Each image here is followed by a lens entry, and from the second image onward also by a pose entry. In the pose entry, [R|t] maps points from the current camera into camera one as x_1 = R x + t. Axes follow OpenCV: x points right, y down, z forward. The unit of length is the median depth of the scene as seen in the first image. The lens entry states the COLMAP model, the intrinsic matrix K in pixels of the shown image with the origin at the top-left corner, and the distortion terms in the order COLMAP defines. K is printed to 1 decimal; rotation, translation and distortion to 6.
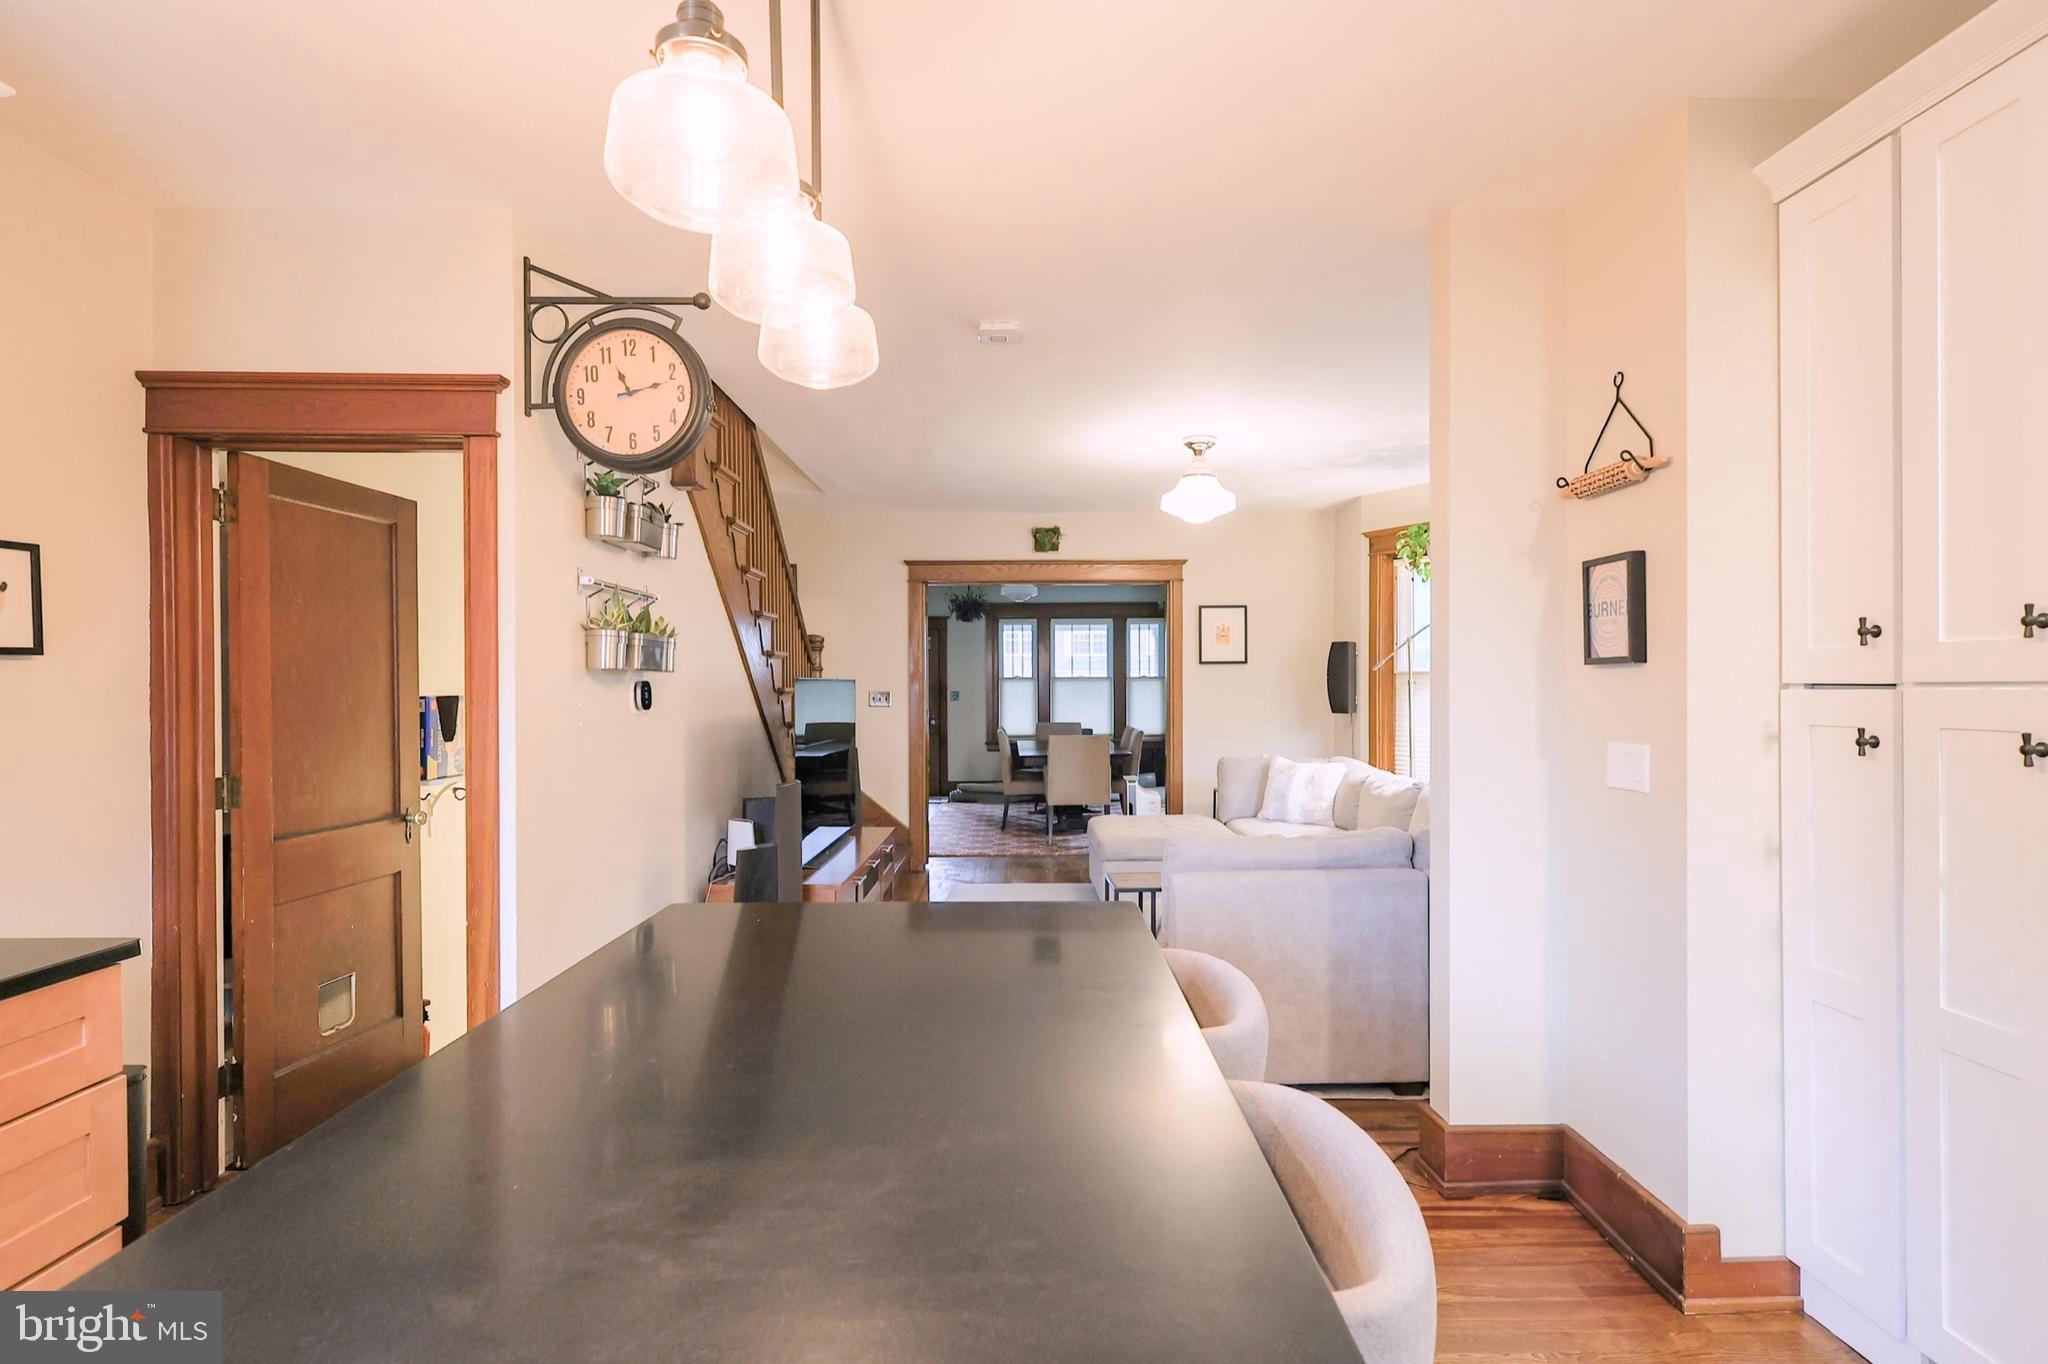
lens RADIAL K [[1025.9, 0, 1024.7], [0, 1025.9, 684.0], [0, 0, 1]] dist [0.005529, -0.000085]
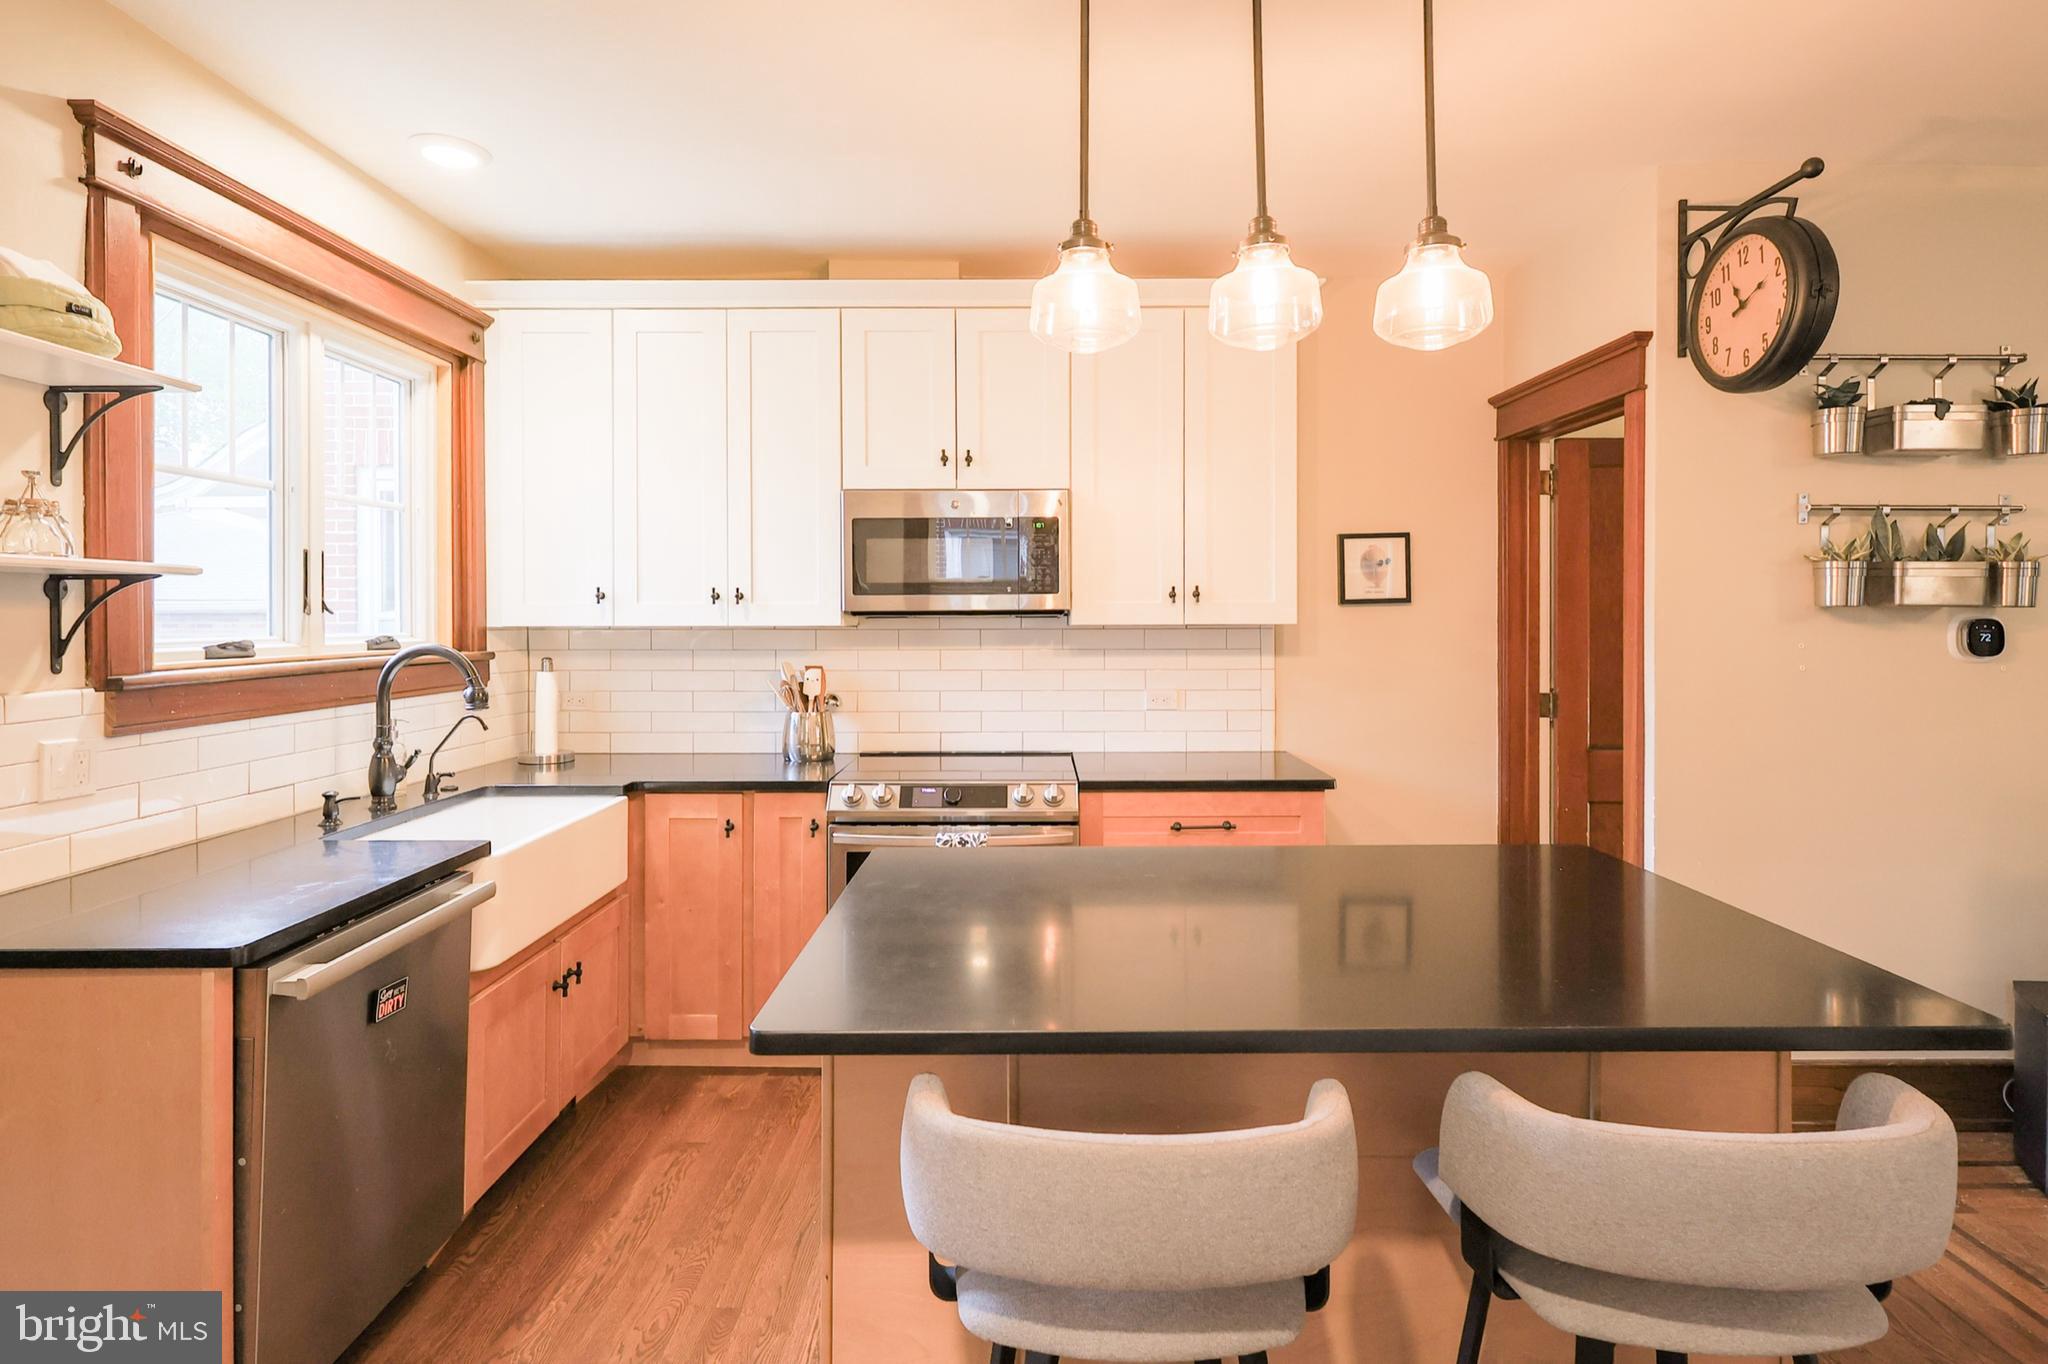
lens RADIAL K [[1025.9, 0, 1036.1], [0, 1025.9, 624.6], [0, 0, 1]] dist [0.005529, -0.000085]
pose [[-0.000811, 0.011269, -0.999936, 0.220380], [0.001431, 0.999935, 0.011268, -0.004651], [0.999999, -0.001422, -0.000827, 0.153179]]
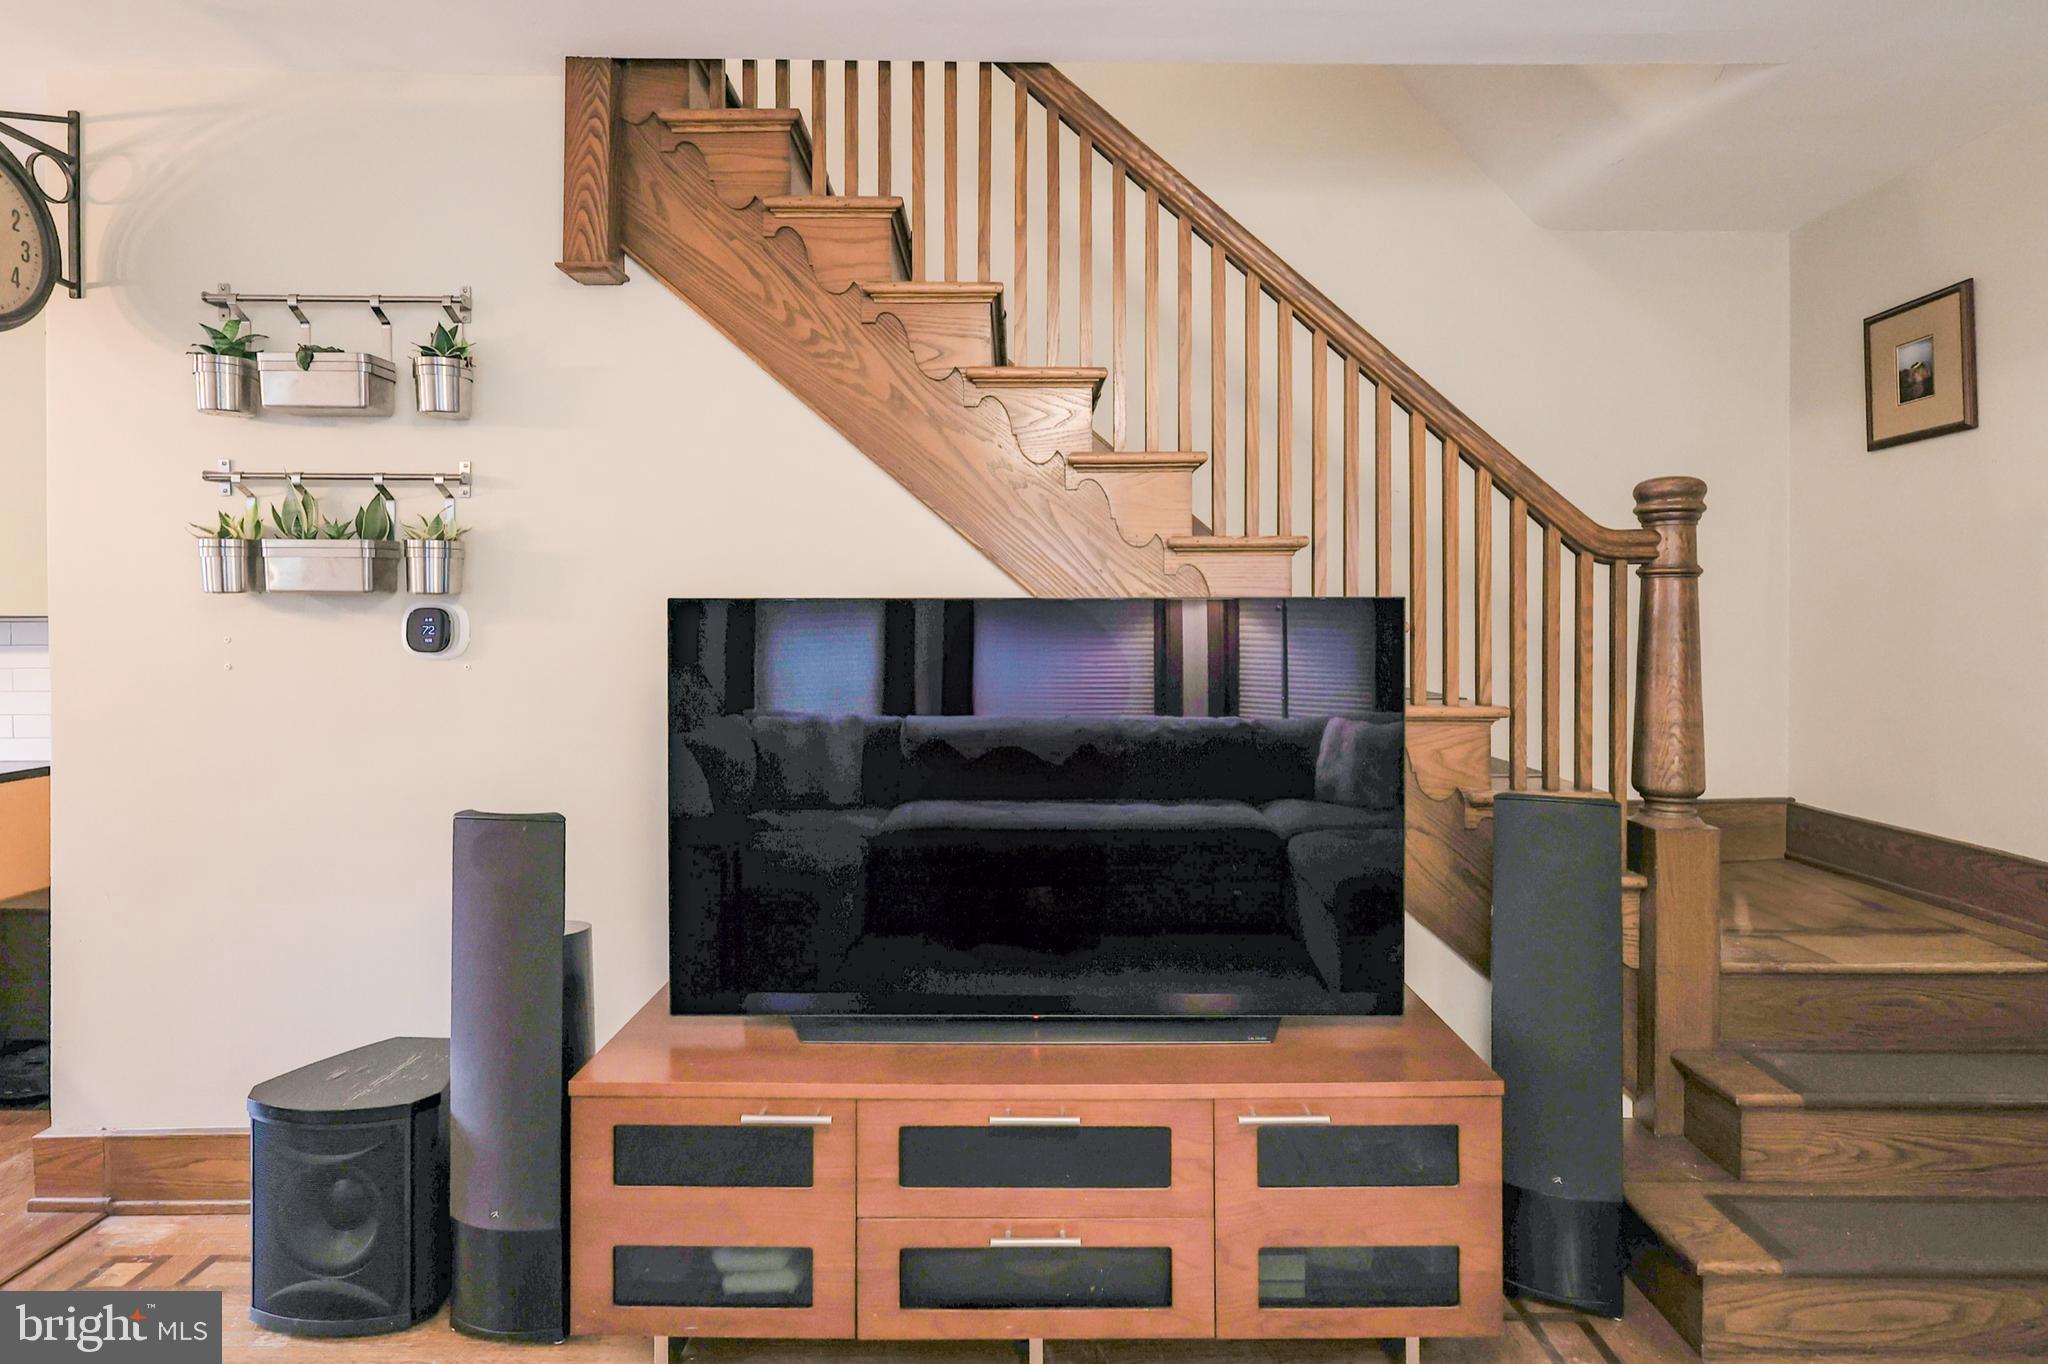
lens RADIAL K [[1025.9, 0, 1022.0], [0, 1025.9, 620.0], [0, 0, 1]] dist [0.005529, -0.000085]
pose [[-0.002778, 0.006238, -0.999977, 0.153195], [-0.000824, 0.999980, 0.006241, 0.000144], [0.999996, 0.000841, -0.002773, 0.742303]]
